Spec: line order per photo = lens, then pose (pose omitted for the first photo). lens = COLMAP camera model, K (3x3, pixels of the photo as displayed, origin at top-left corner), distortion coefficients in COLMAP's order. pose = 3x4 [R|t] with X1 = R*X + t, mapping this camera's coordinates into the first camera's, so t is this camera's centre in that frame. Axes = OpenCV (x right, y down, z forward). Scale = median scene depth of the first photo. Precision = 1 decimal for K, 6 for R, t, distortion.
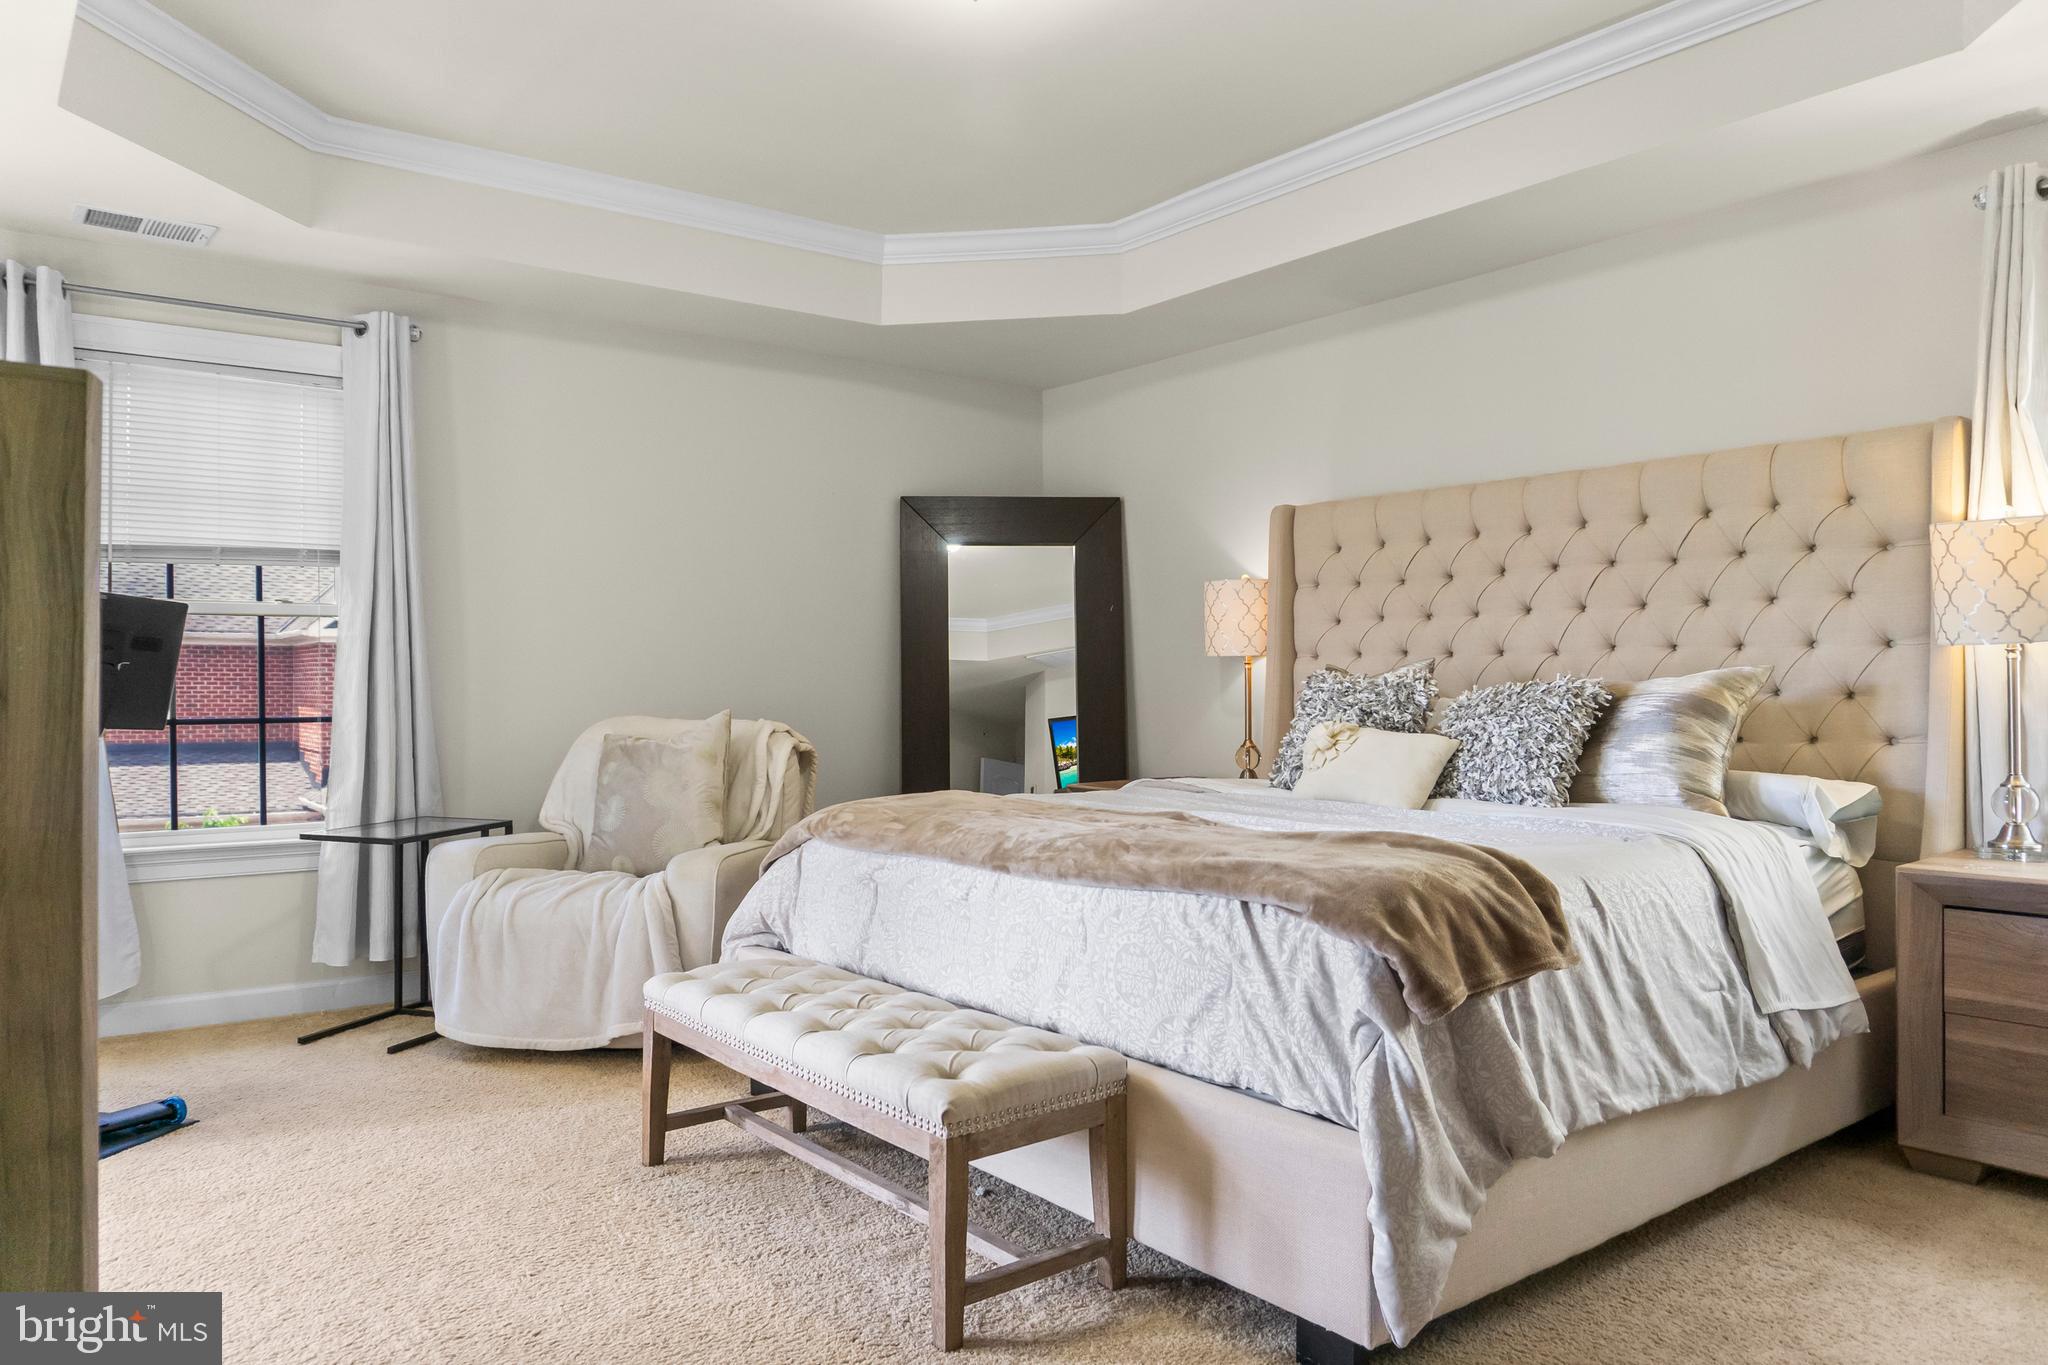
lens RADIAL K [[1390.6, 0, 1024.0], [0, 1390.6, 682.5], [0, 0, 1]] dist [0.002112, -0.000080]
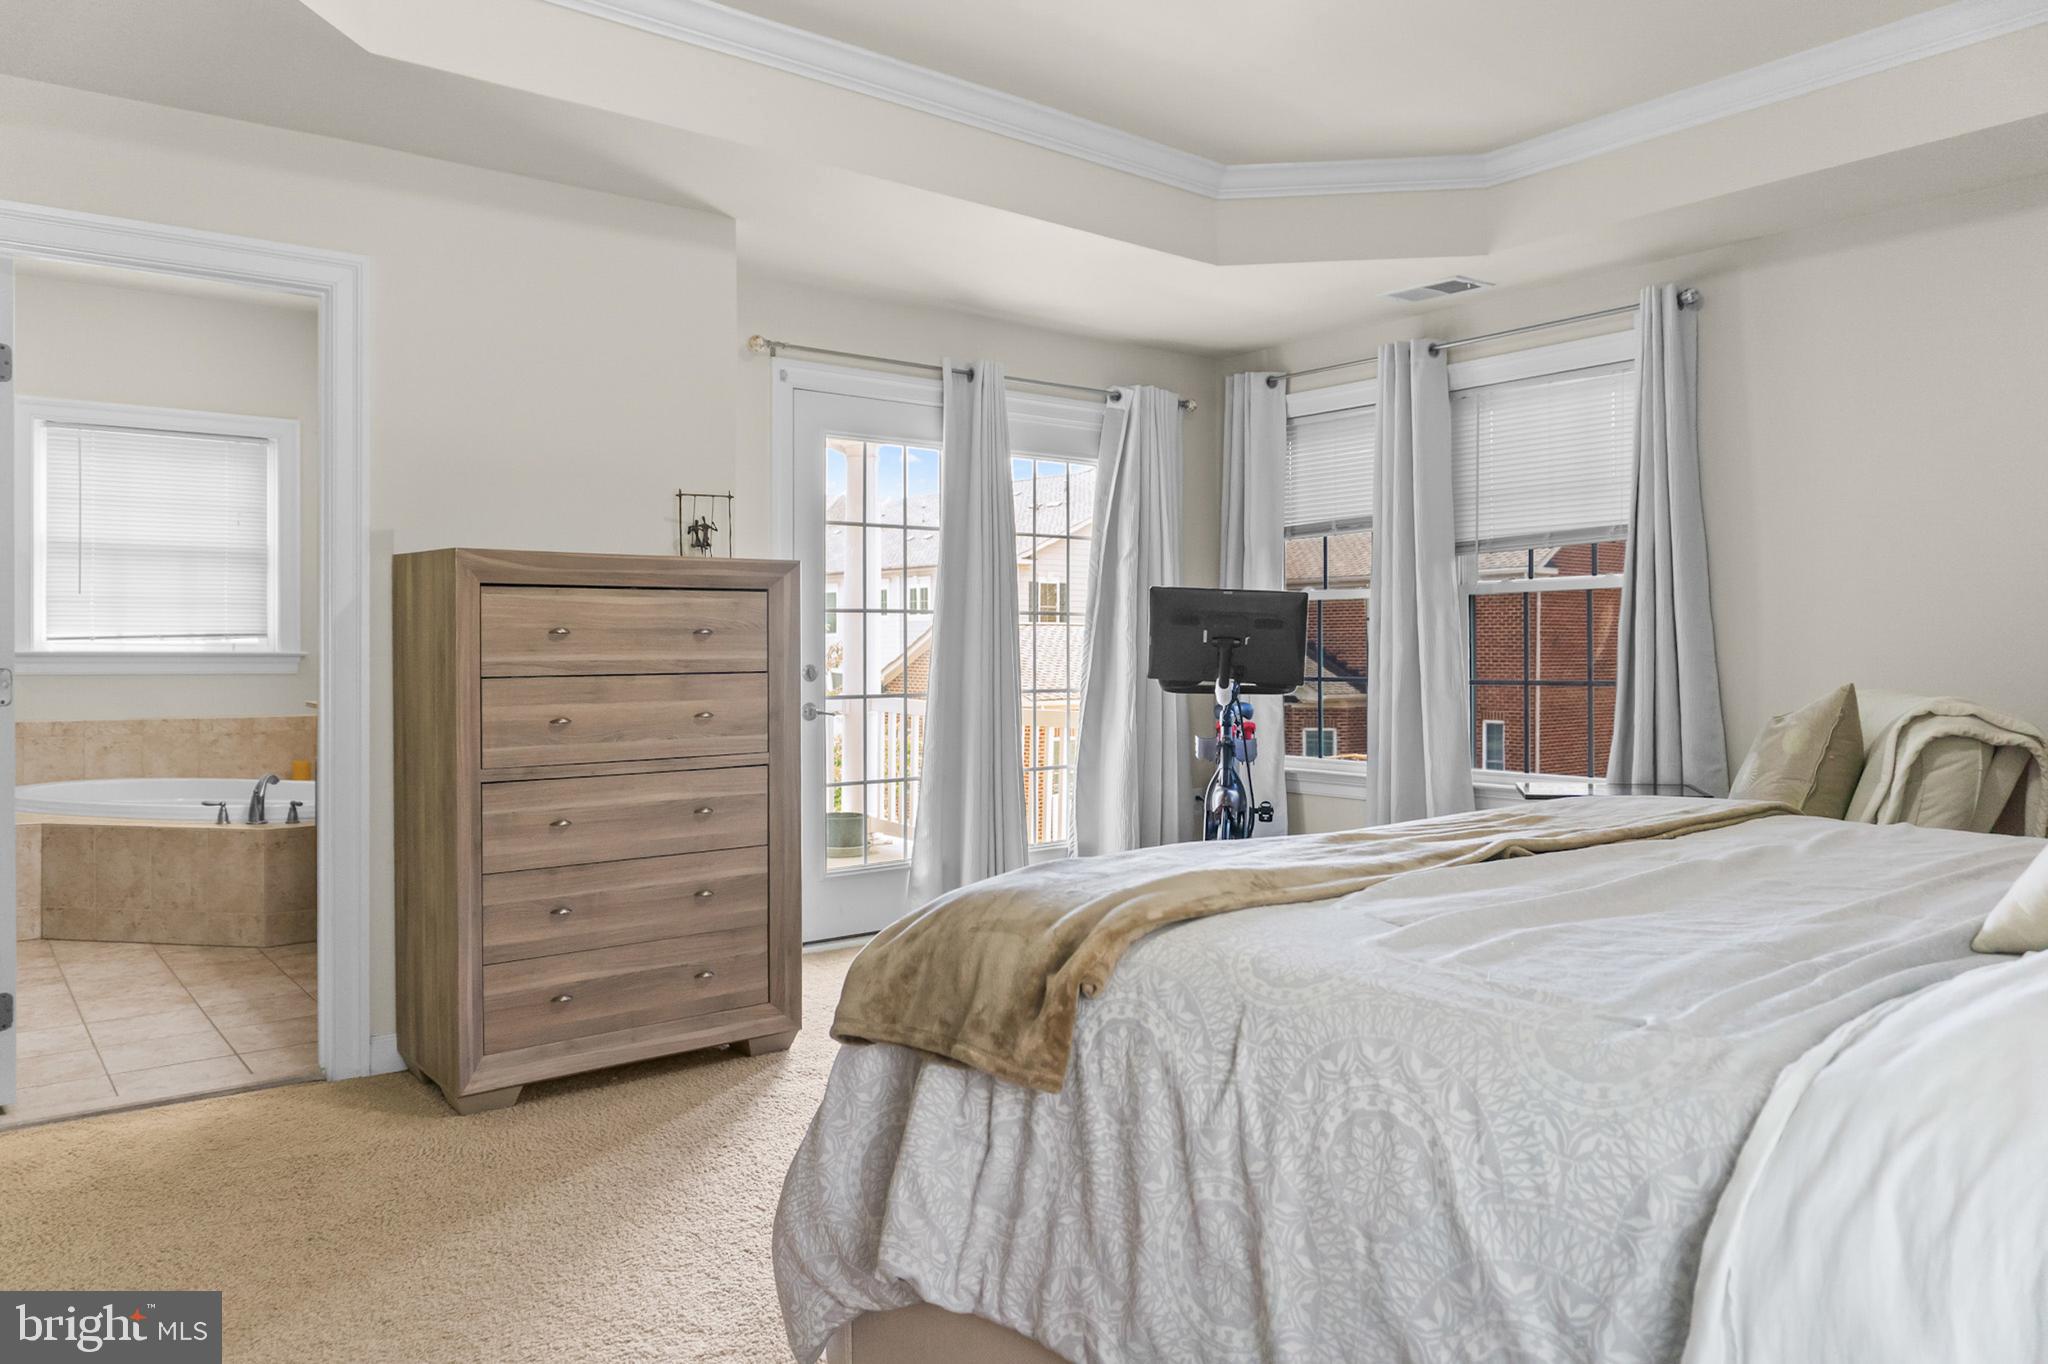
lens RADIAL K [[1390.6, 0, 1024.0], [0, 1390.6, 682.0], [0, 0, 1]] dist [0.002112, -0.000080]
pose [[0.015837, 0.025055, -0.999561, 0.589451], [-0.001232, 0.999686, 0.025039, -0.001295], [0.999874, 0.000835, 0.015863, 0.551771]]
